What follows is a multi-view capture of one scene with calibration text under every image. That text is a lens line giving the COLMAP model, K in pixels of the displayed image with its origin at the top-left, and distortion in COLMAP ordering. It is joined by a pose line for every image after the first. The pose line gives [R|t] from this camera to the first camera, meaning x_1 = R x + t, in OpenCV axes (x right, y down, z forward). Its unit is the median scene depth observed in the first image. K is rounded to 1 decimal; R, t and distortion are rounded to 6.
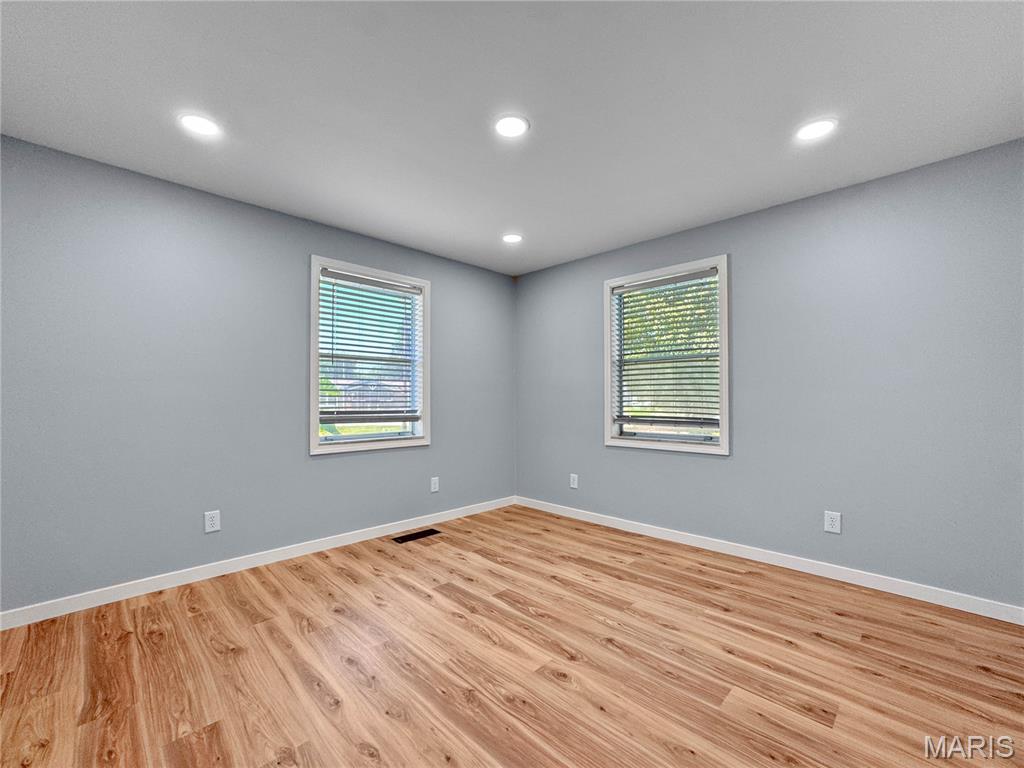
lens RADIAL K [[421.9, 0, 512.6], [0, 421.9, 394.2], [0, 0, 1]] dist [-0.001358, 0.002951]
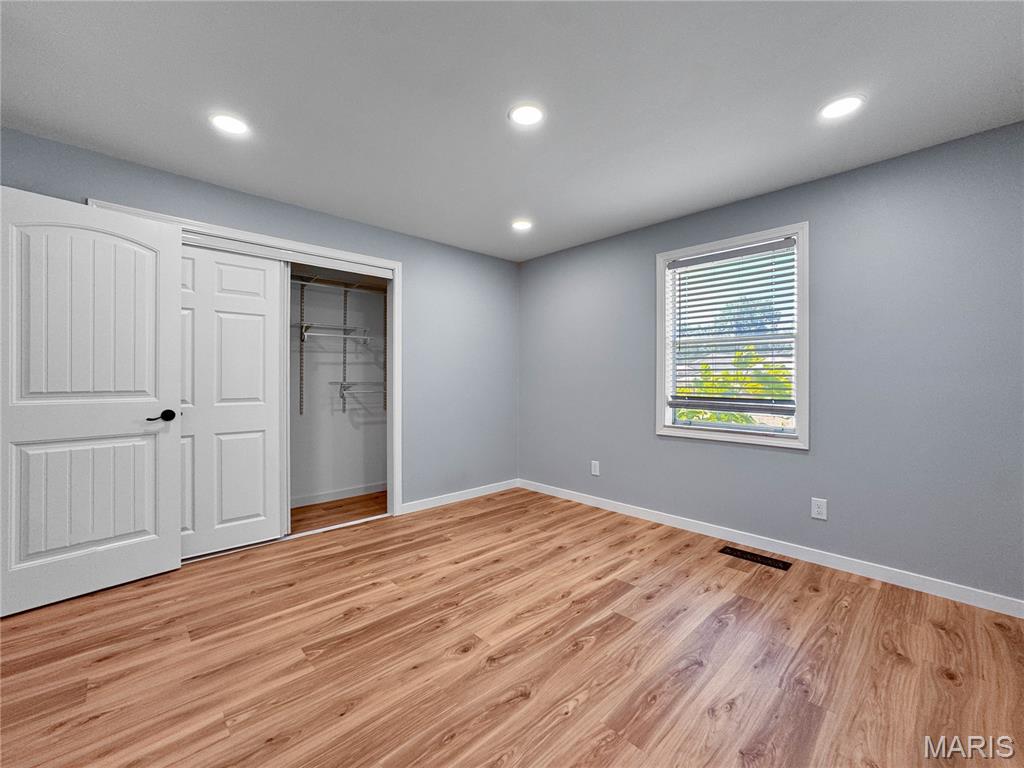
lens RADIAL K [[423.2, 0, 510.2], [0, 423.2, 382.1], [0, 0, 1]] dist [-0.041789, 0.017851]
pose [[-0.033791, -0.003110, -0.999424, 0.770057], [0.009416, 0.999950, -0.003430, 0.006085], [0.999385, -0.009527, -0.033760, 0.773105]]
